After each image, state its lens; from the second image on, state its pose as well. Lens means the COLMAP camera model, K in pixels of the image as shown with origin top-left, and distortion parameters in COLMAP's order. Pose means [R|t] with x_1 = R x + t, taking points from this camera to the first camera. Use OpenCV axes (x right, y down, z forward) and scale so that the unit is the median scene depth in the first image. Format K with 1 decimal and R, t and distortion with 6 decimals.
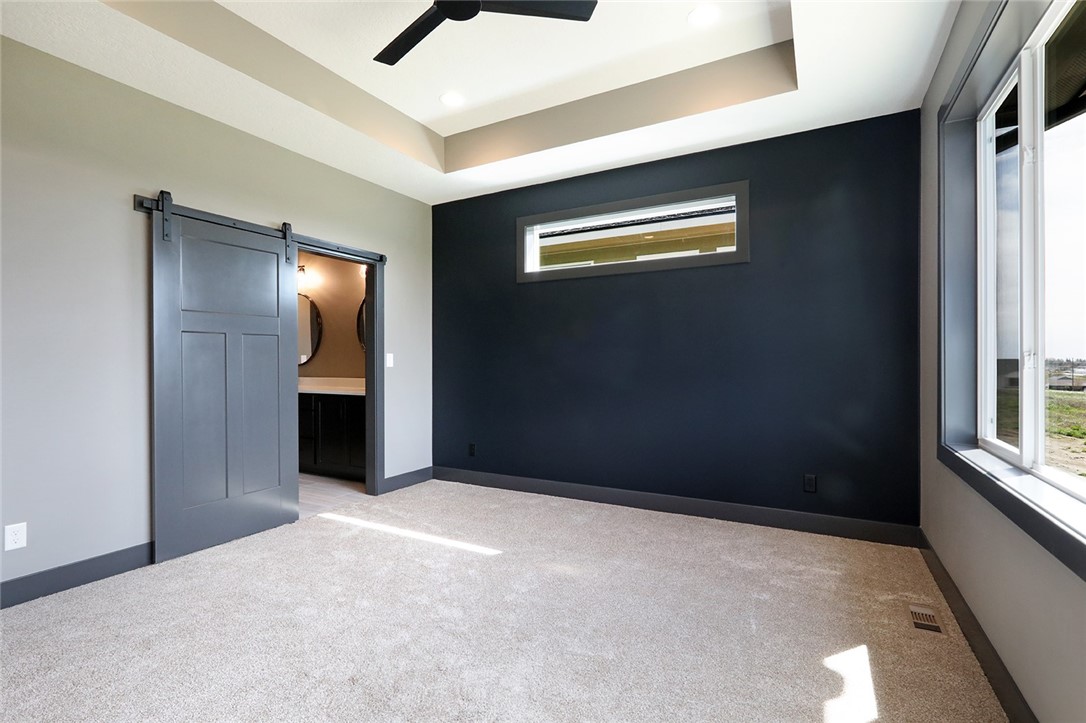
lens RADIAL K [[505.6, 0, 537.9], [0, 505.6, 357.1], [0, 0, 1]] dist [-0.005488, 0.001140]
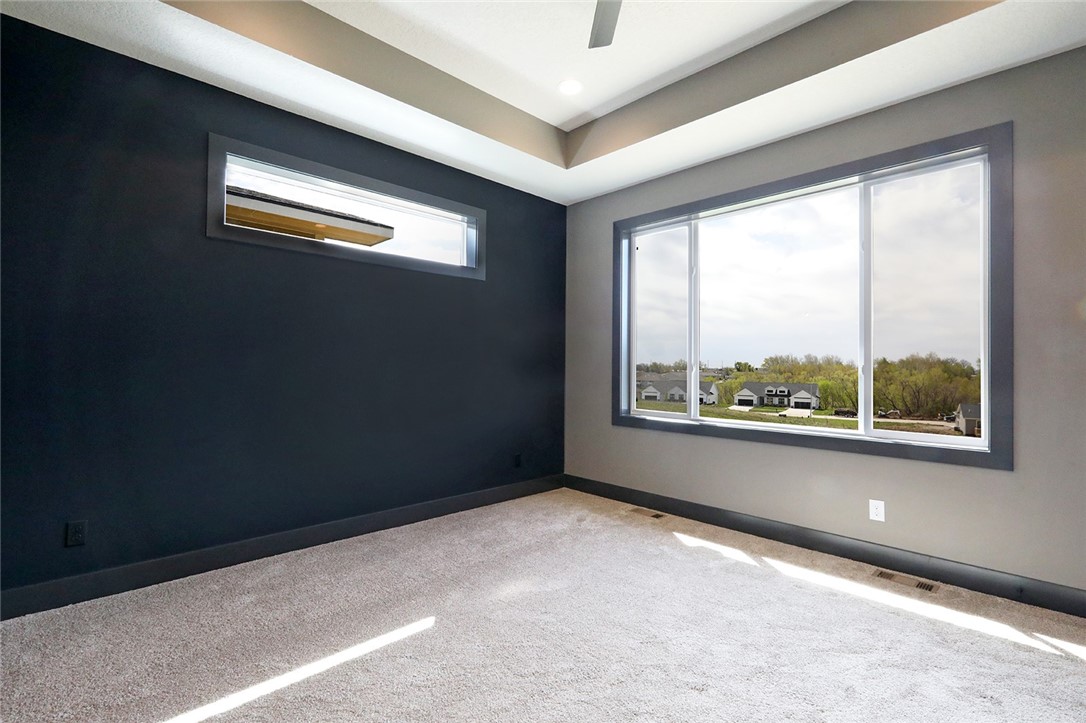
lens RADIAL K [[489.1, 0, 543.0], [0, 489.1, 361.5], [0, 0, 1]] dist [-0.002070, 0.000404]
pose [[0.291981, 0.017403, 0.956266, -0.793204], [-0.020566, 0.999718, -0.011914, 0.007907], [-0.956203, -0.016188, 0.292256, 0.683685]]
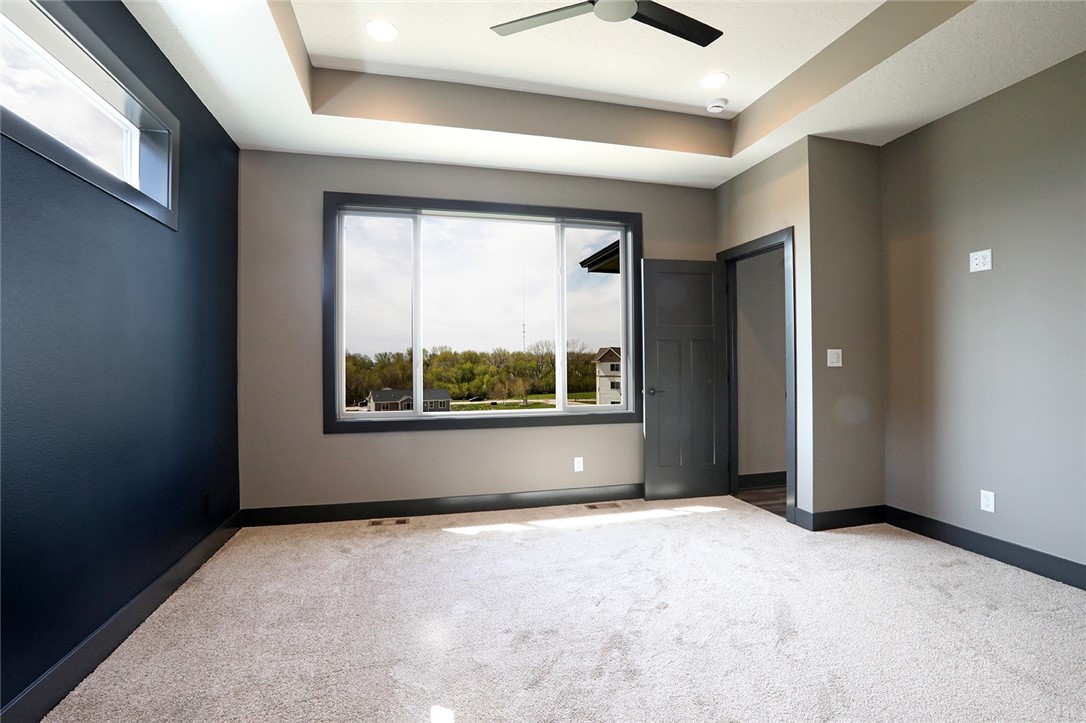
lens RADIAL K [[501.4, 0, 545.1], [0, 501.4, 358.8], [0, 0, 1]] dist [-0.066695, 0.029754]
pose [[-0.686207, 0.014302, 0.727266, -0.600207], [0.001735, 0.999836, -0.018026, 0.012476], [-0.727405, -0.011108, -0.686119, 1.385929]]
